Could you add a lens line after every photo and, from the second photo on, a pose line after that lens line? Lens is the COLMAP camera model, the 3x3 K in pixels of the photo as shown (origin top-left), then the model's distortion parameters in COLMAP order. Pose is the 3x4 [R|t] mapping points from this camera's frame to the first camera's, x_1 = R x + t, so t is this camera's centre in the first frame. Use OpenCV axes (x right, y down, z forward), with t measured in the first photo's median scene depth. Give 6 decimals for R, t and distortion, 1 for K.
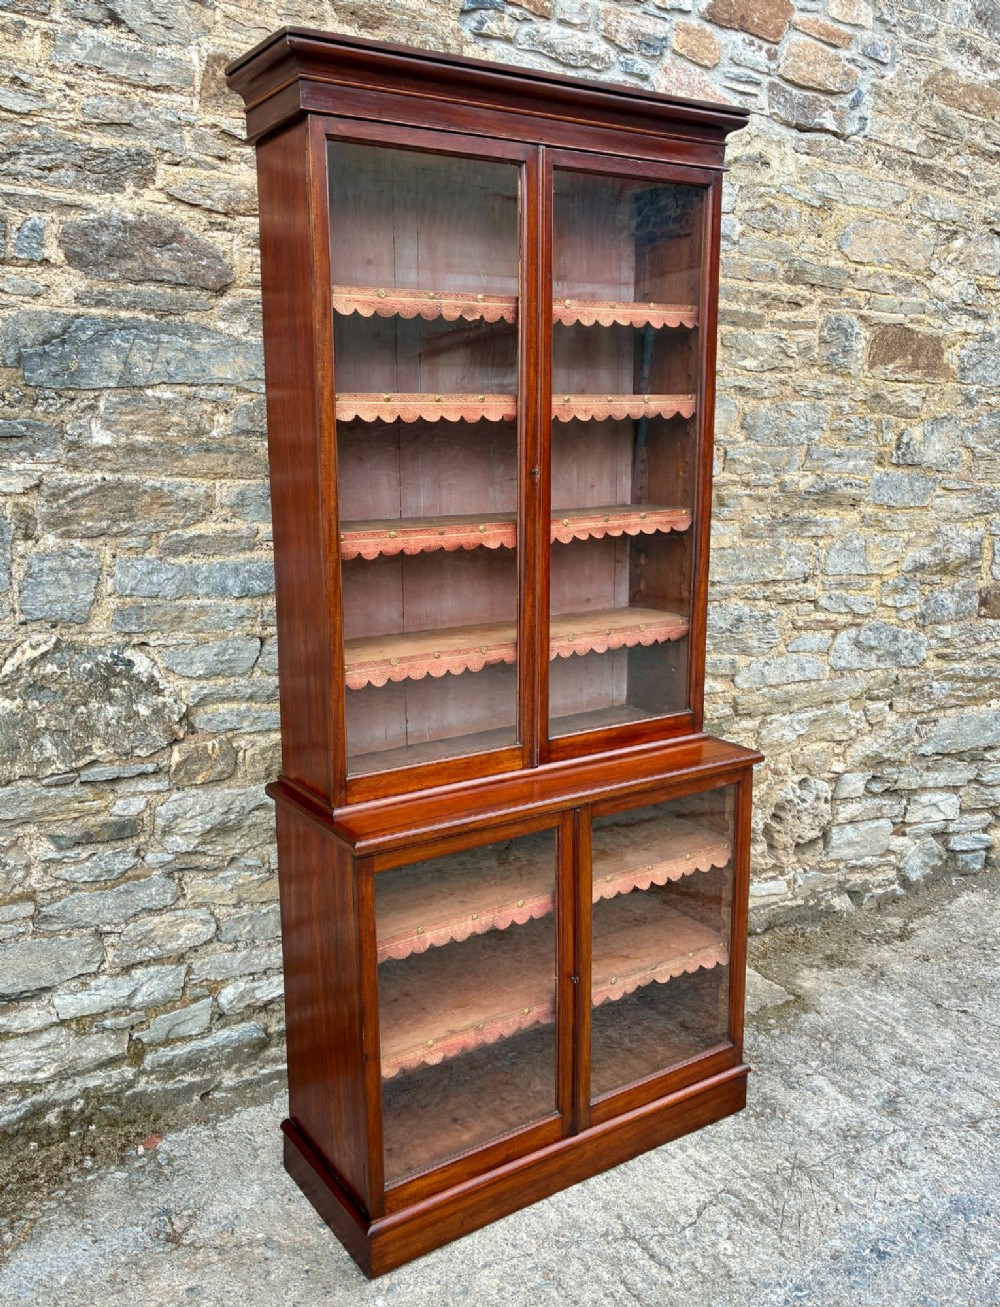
lens RADIAL K [[1128.6, 0, 465.4], [0, 1128.6, 653.2], [0, 0, 1]] dist [0.042843, -0.037968]
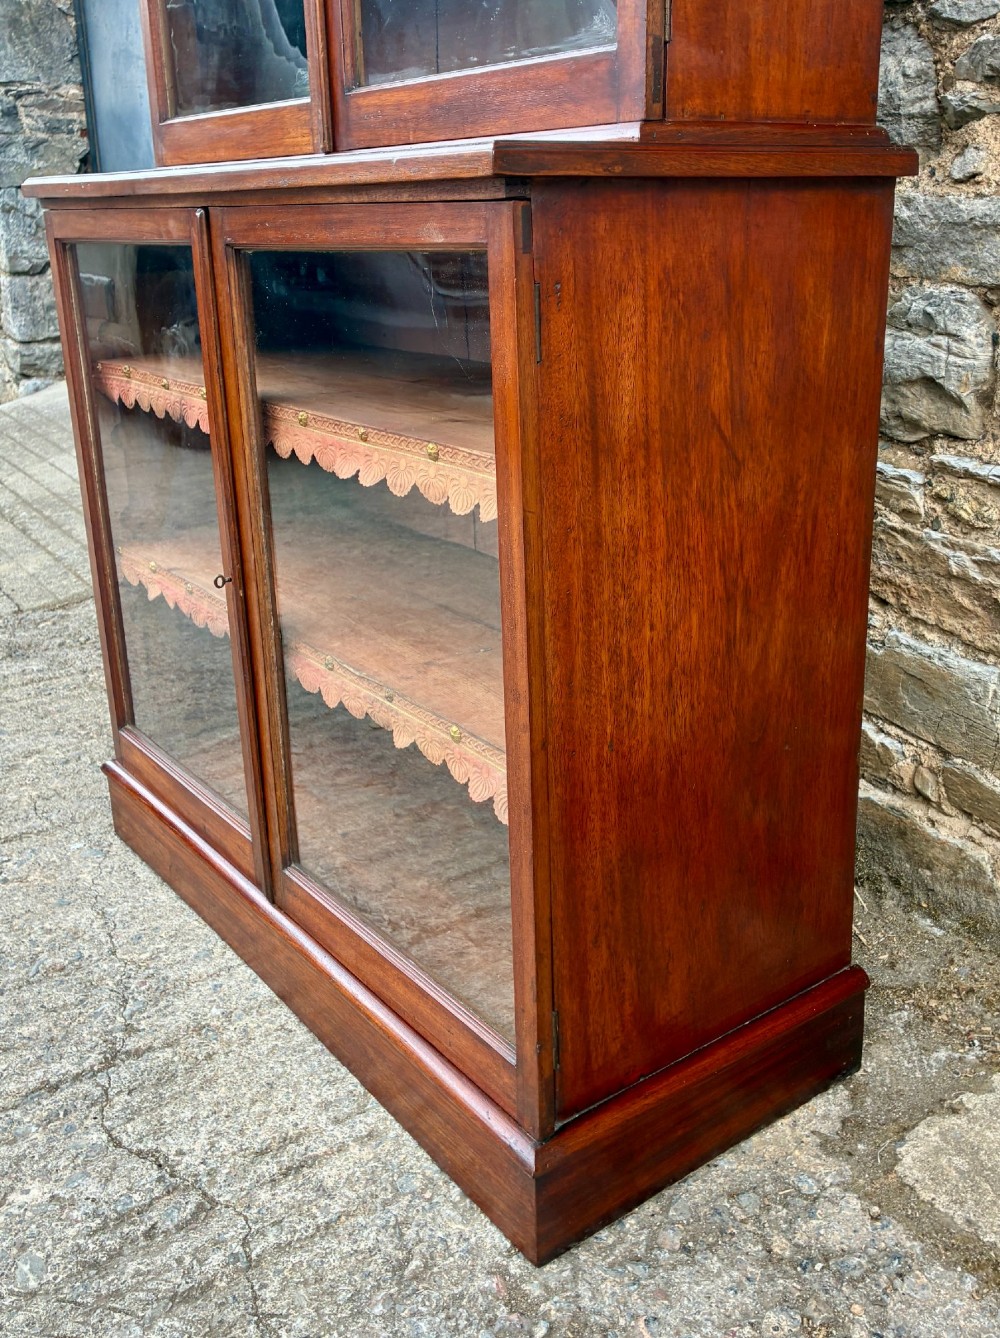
lens RADIAL K [[1268.0, 0, 570.5], [0, 1268.0, 597.5], [0, 0, 1]] dist [0.024480, 0.000000]
pose [[0.103056, 0.298554, -0.948812, 0.594994], [-0.188899, 0.942406, 0.276020, 0.103699], [0.976574, 0.150784, 0.153518, 0.982787]]
